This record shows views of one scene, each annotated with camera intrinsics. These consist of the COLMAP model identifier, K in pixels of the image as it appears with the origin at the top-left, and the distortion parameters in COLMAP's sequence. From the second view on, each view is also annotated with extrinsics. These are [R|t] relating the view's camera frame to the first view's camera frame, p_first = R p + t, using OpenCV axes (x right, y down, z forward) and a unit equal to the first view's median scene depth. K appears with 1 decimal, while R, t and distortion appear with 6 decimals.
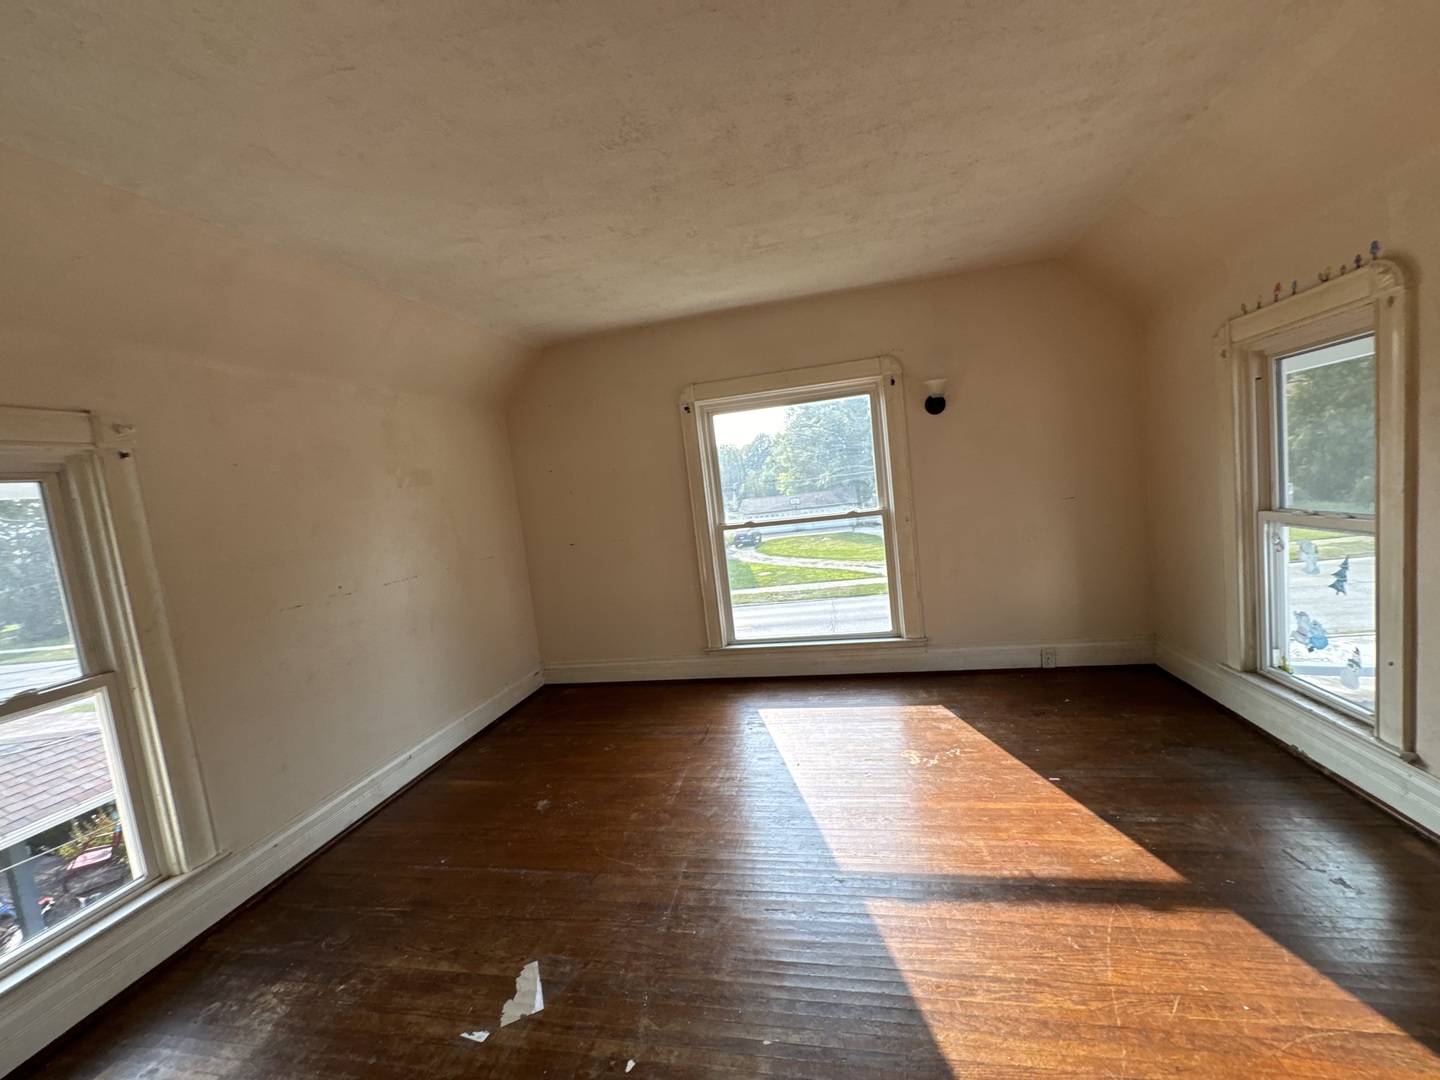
lens RADIAL K [[572.9, 0, 720.2], [0, 572.9, 538.6], [0, 0, 1]] dist [-0.005852, 0.000116]
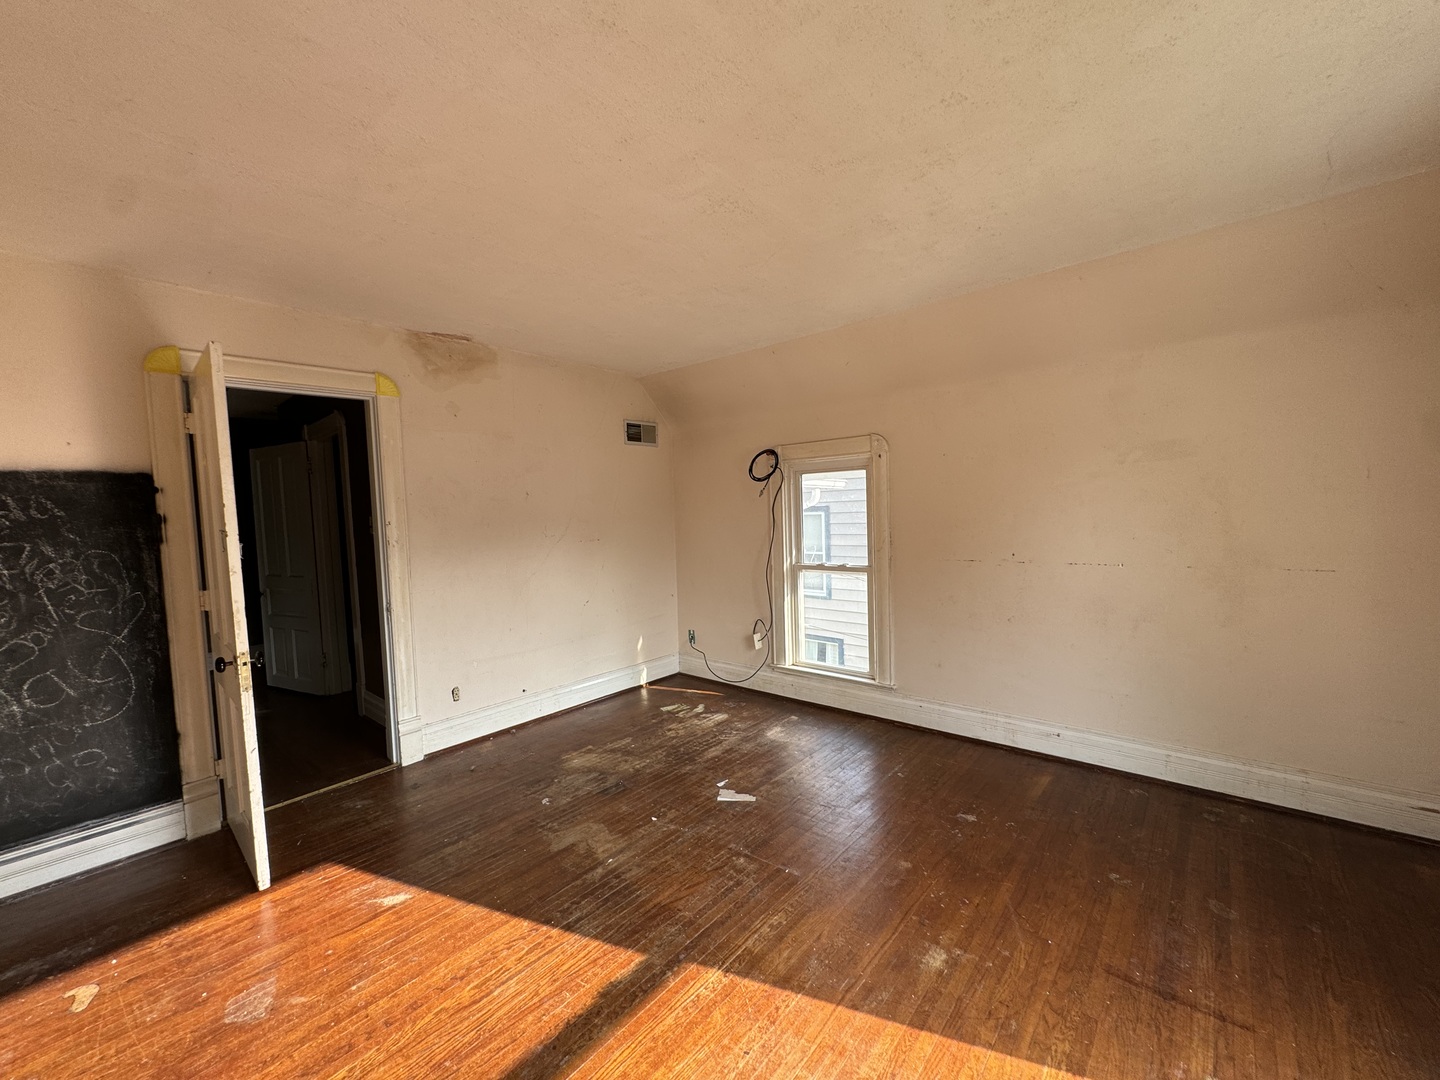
lens RADIAL K [[572.9, 0, 716.9], [0, 572.9, 543.6], [0, 0, 1]] dist [-0.005852, 0.000116]
pose [[-0.470938, 0.184293, -0.862701, 0.757178], [0.003073, 0.978272, 0.207303, -0.220112], [0.882161, 0.094976, -0.461272, 1.240614]]
